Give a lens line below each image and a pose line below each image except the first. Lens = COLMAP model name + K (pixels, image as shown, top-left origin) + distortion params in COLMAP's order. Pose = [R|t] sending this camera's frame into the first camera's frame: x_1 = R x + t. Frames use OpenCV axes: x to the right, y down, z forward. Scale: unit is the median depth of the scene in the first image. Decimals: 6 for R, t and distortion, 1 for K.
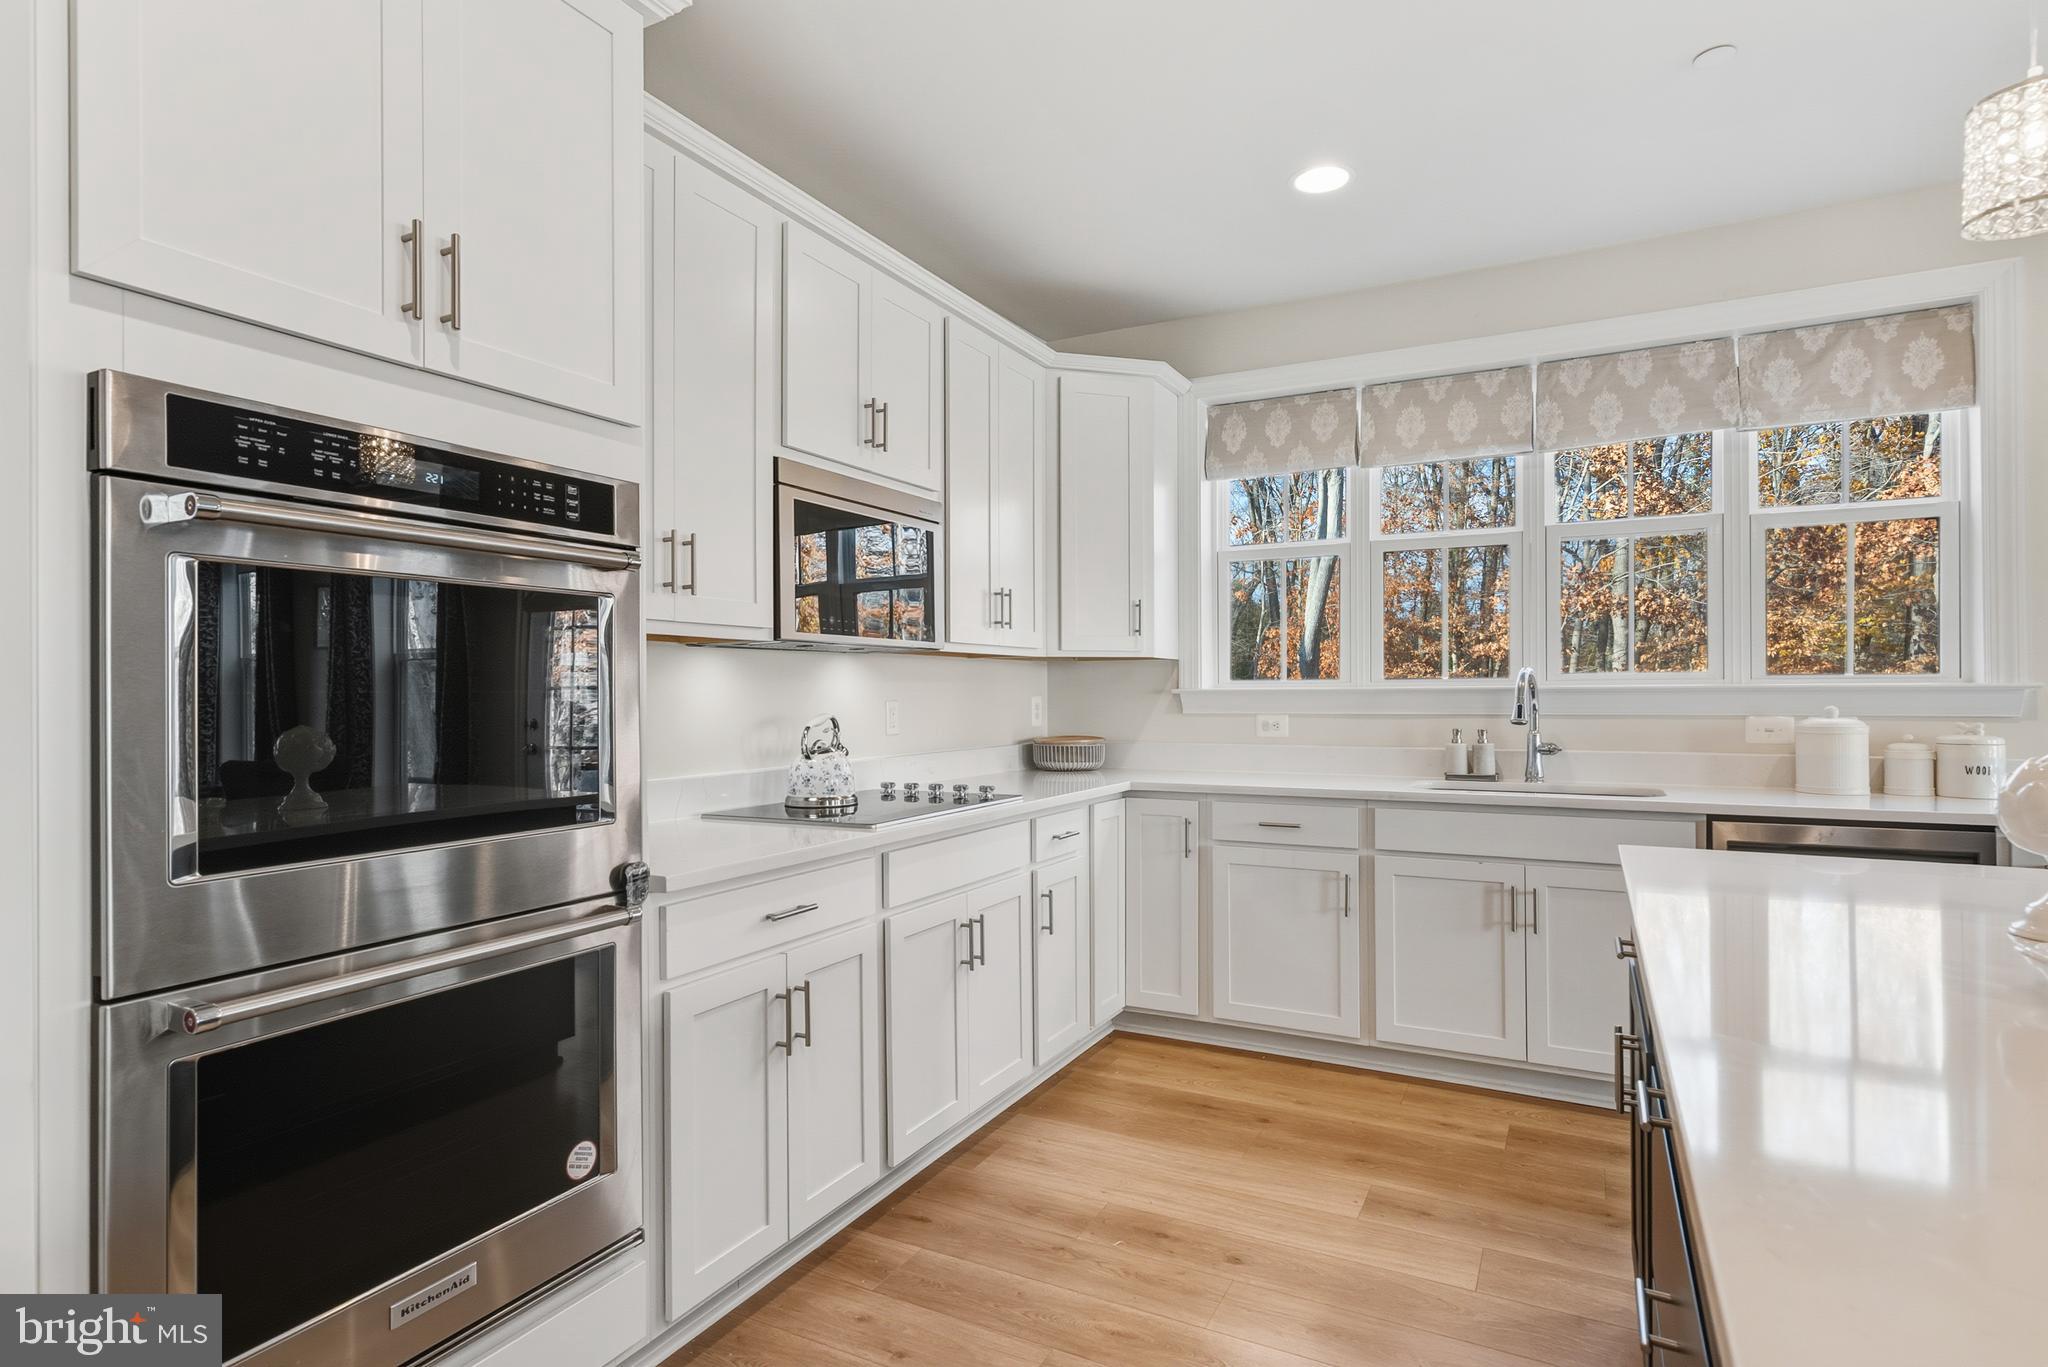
lens RADIAL K [[1067.9, 0, 1029.6], [0, 1067.9, 686.0], [0, 0, 1]] dist [0.001694, 0.000951]
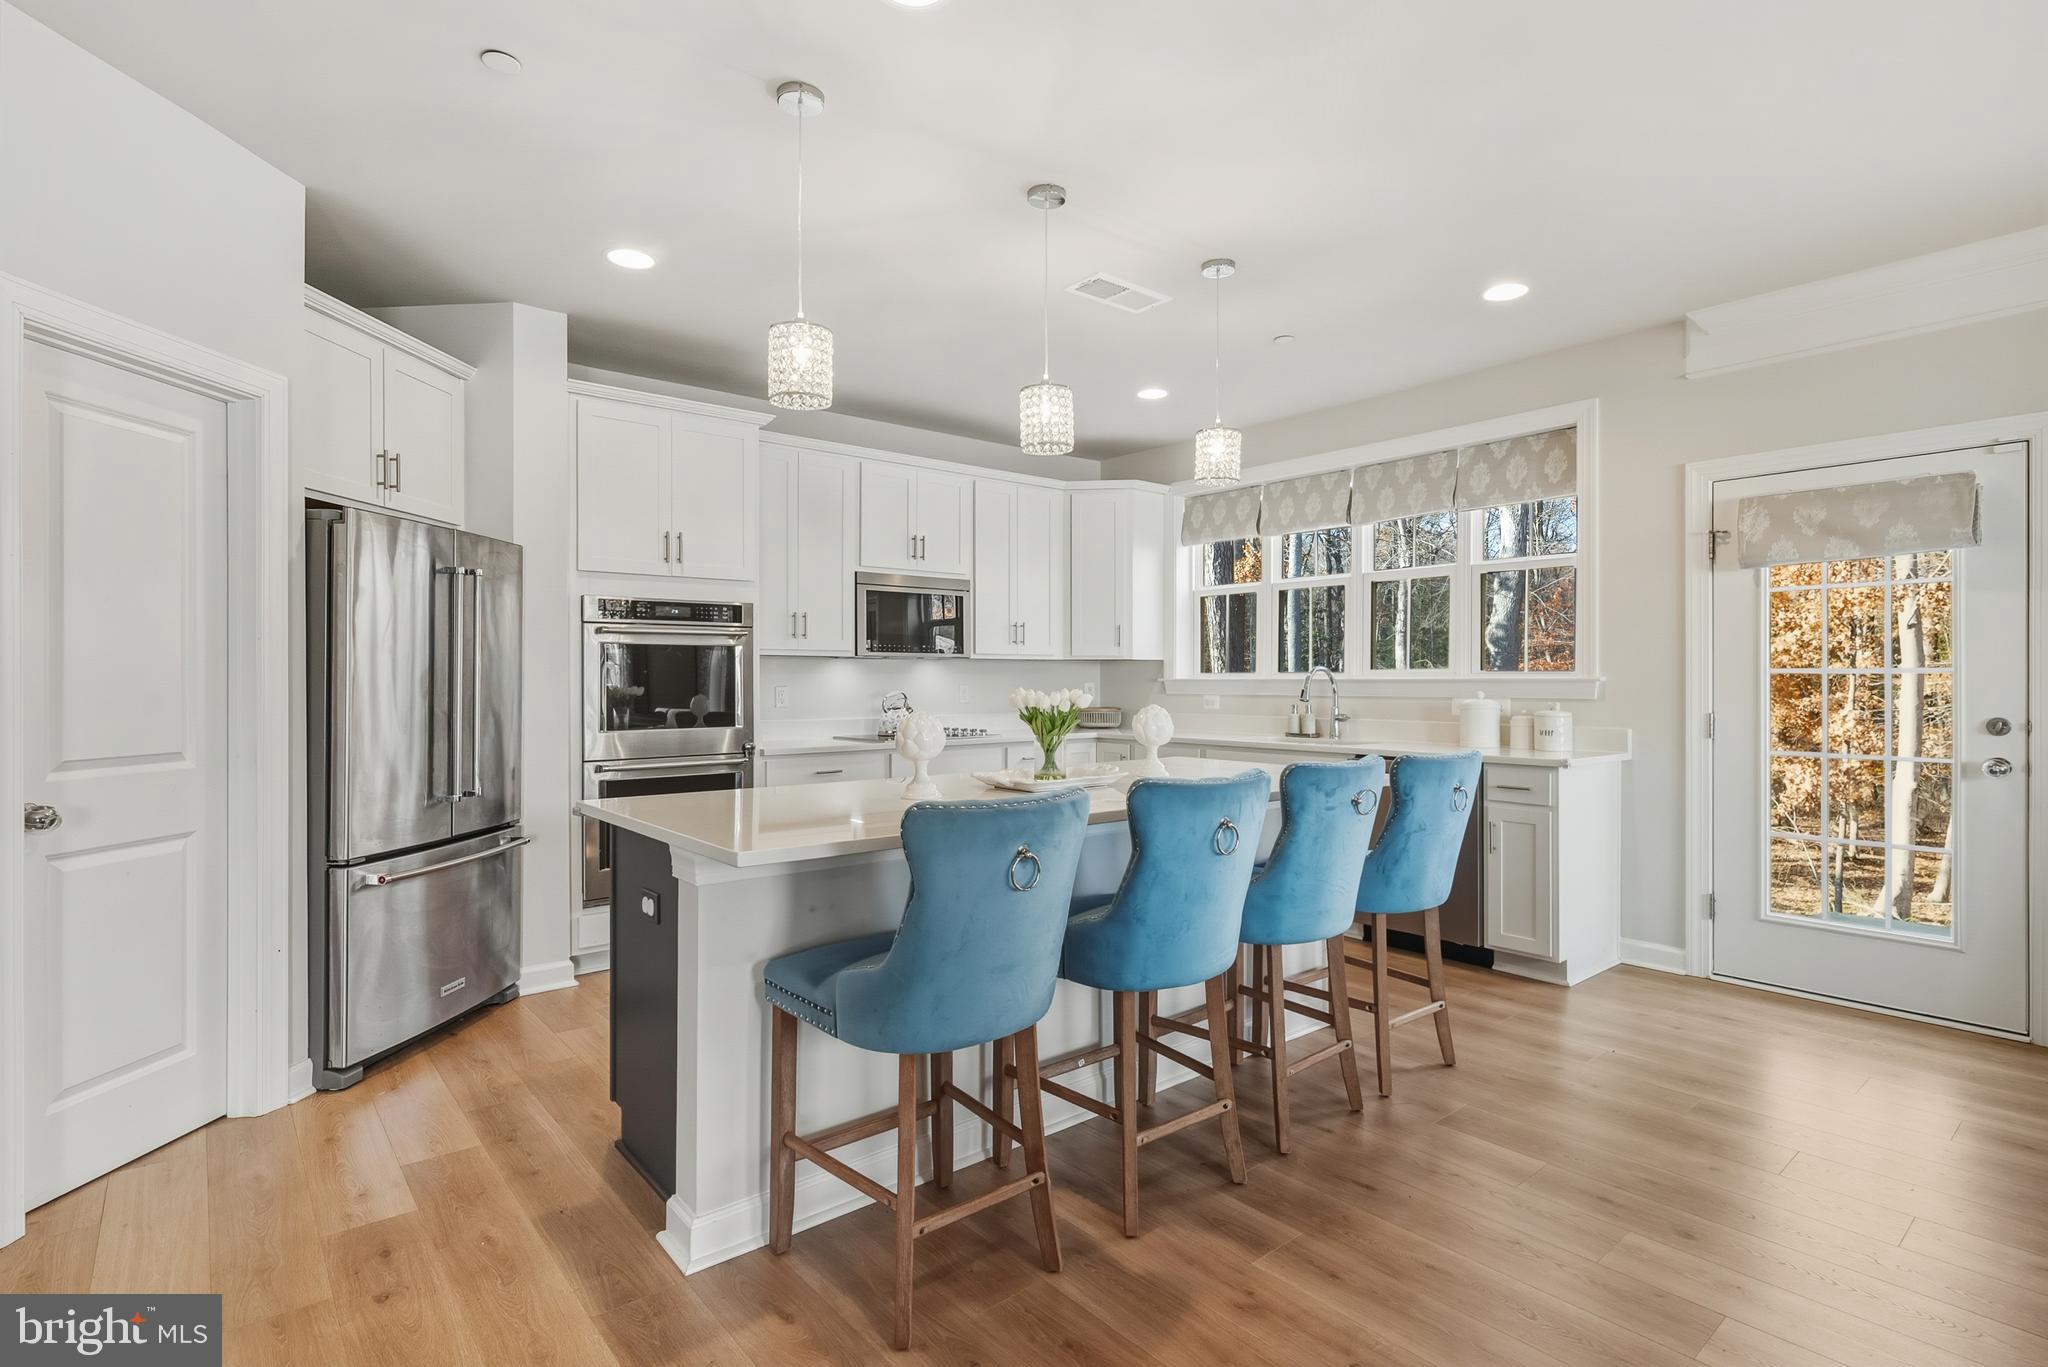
lens RADIAL K [[998.8, 0, 1030.2], [0, 998.8, 681.3], [0, 0, 1]] dist [-0.000981, 0.002201]
pose [[0.924902, 0.004920, -0.380174, 0.674925], [-0.001711, 0.999960, 0.008779, -0.007654], [0.380202, -0.007470, 0.924873, -0.582630]]
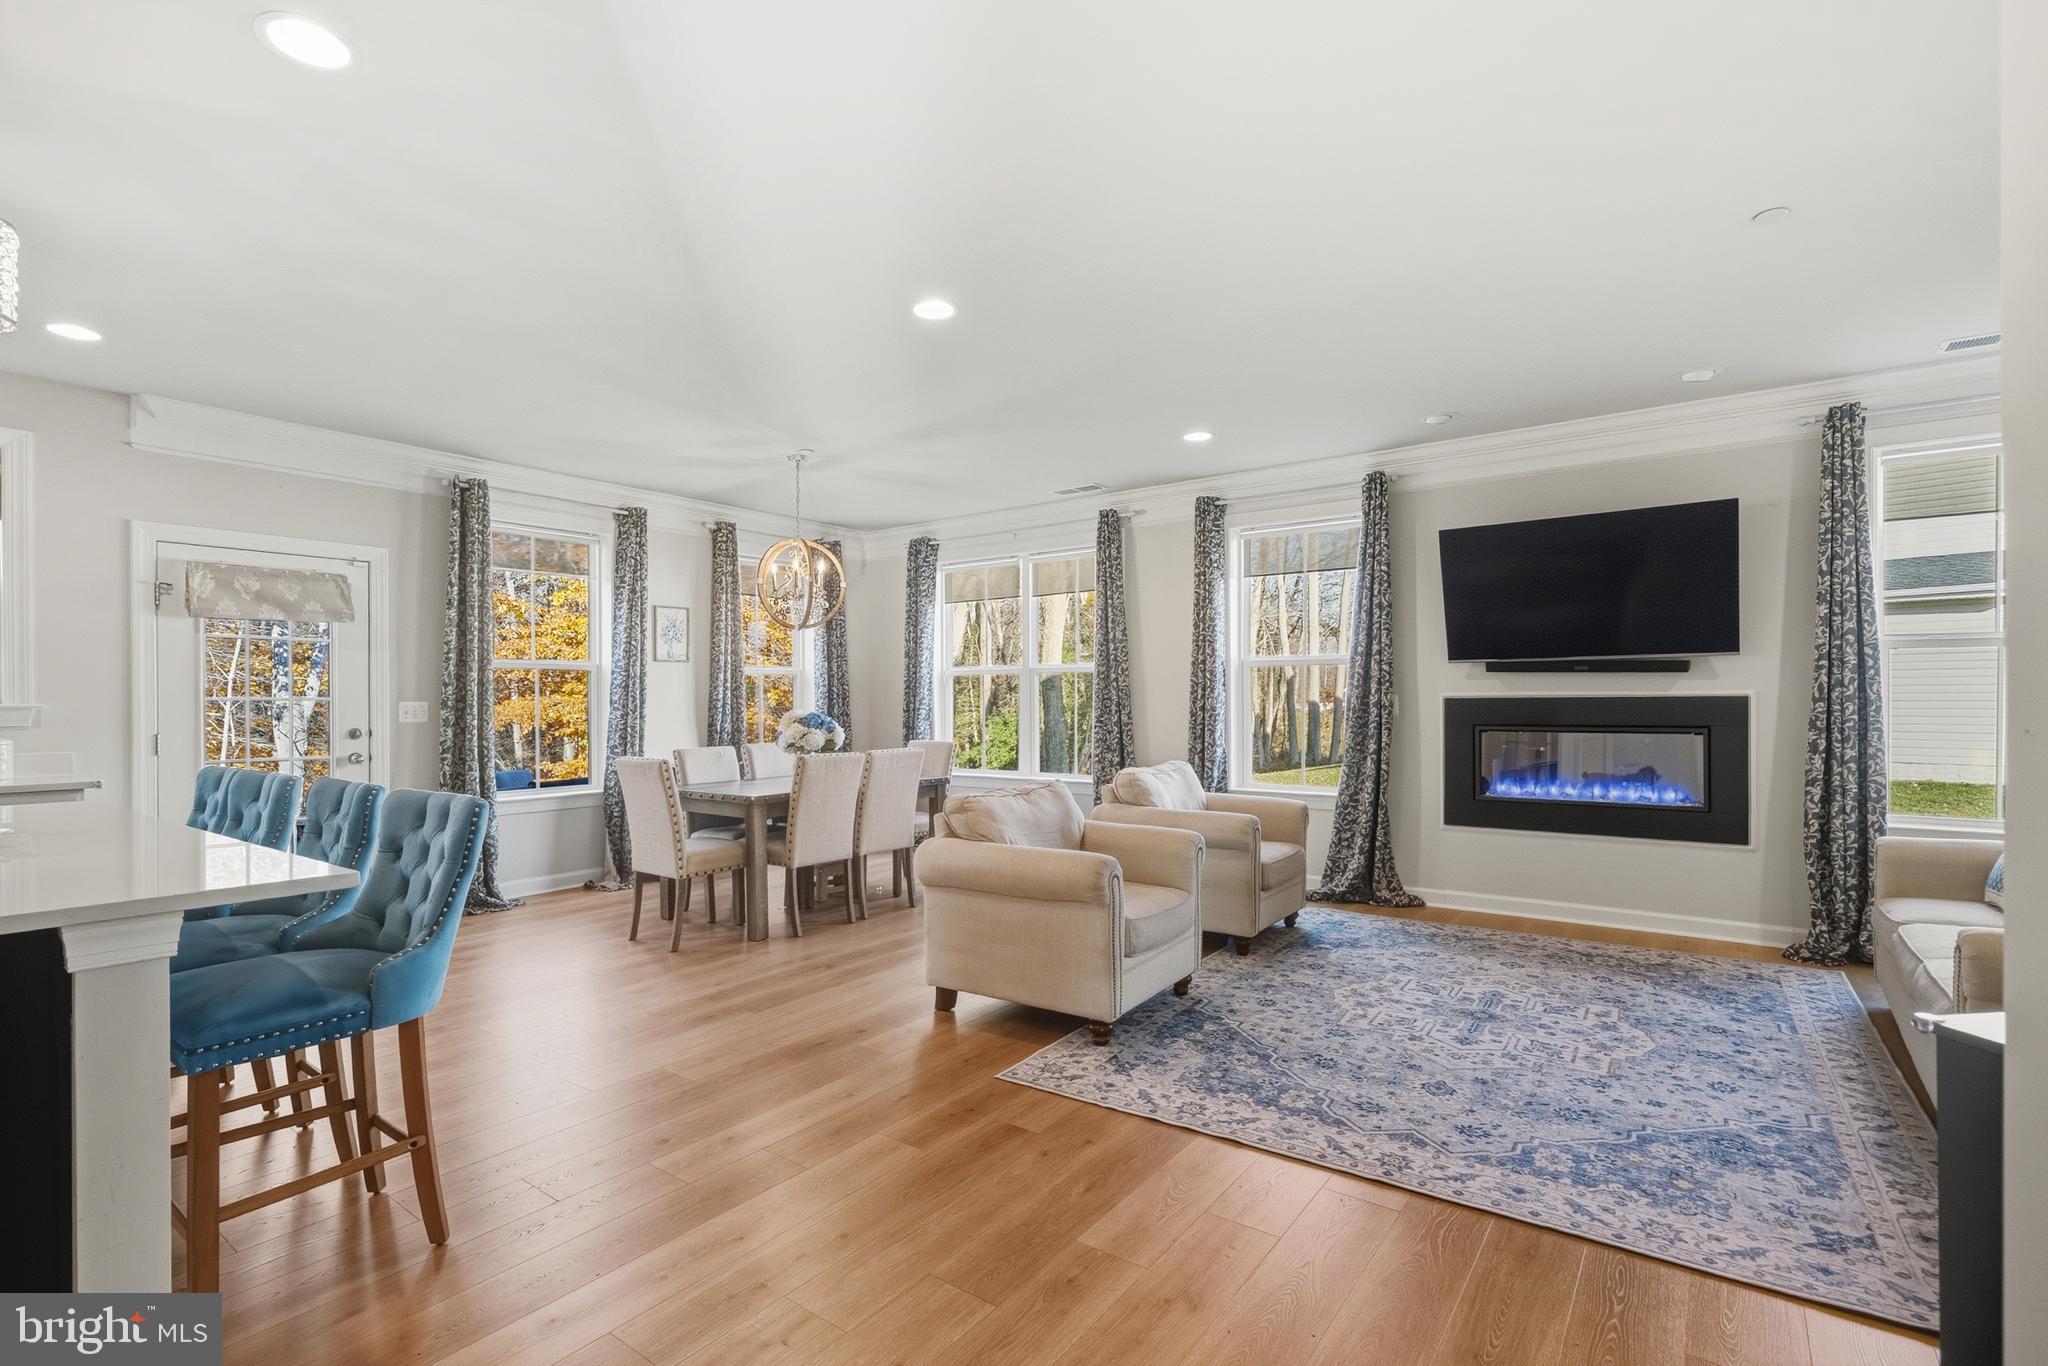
lens RADIAL K [[937.8, 0, 1025.9], [0, 937.8, 698.9], [0, 0, 1]] dist [-0.003311, 0.000724]
pose [[0.150287, 0.007225, 0.988616, -0.189376], [-0.001089, 0.999974, -0.007143, -0.002224], [-0.988642, -0.000003, 0.150291, -0.599338]]
